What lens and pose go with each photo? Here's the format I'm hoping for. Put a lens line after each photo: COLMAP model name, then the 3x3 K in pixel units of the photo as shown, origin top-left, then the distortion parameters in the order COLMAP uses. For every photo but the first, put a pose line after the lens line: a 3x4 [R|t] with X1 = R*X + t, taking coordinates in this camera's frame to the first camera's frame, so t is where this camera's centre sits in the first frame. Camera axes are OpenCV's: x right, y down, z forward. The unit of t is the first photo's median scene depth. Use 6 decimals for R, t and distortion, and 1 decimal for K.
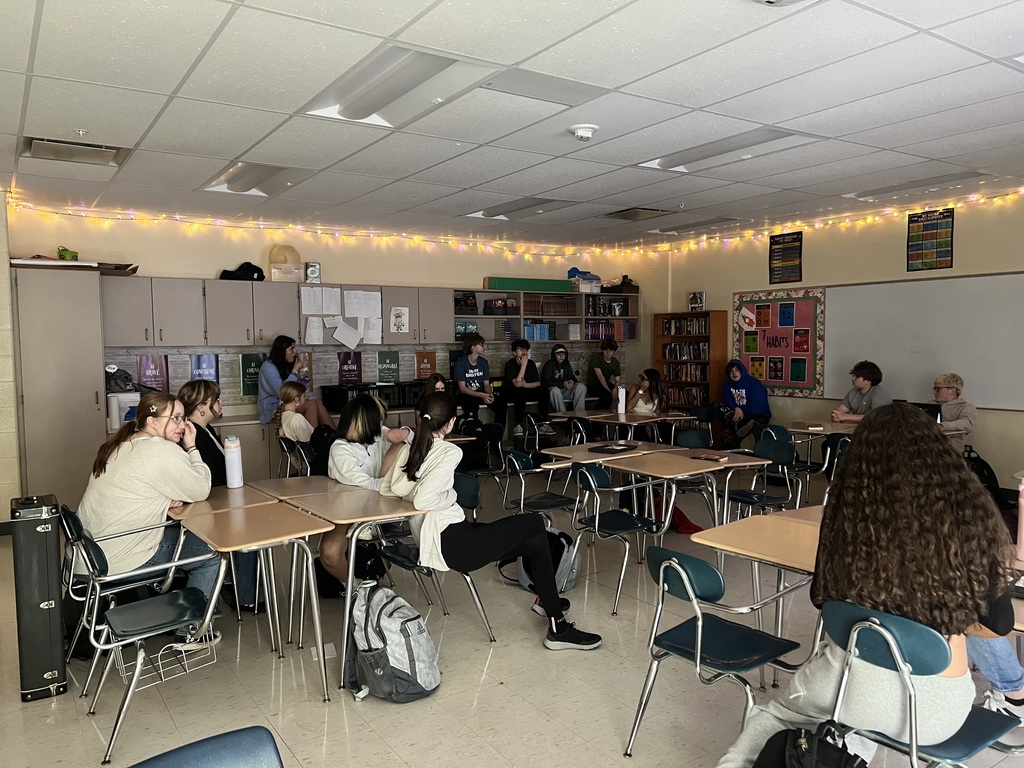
lens RADIAL K [[765.8, 0, 512.0], [0, 765.8, 384.0], [0, 0, 1]] dist [0.119641, -0.197421]
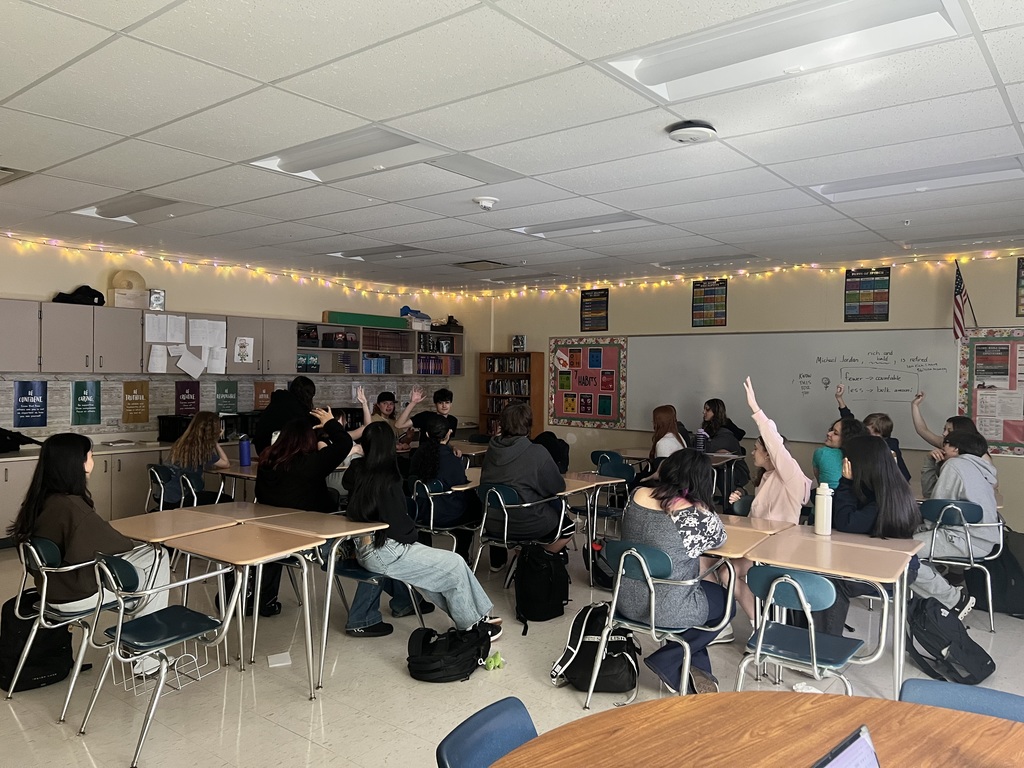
lens RADIAL K [[765.8, 0, 512.0], [0, 765.8, 384.0], [0, 0, 1]] dist [0.119641, -0.197421]
pose [[0.951234, 0.021839, 0.307696, -0.123491], [-0.009285, 0.999066, -0.042205, -0.000056], [-0.308331, 0.037290, 0.950548, -0.064515]]
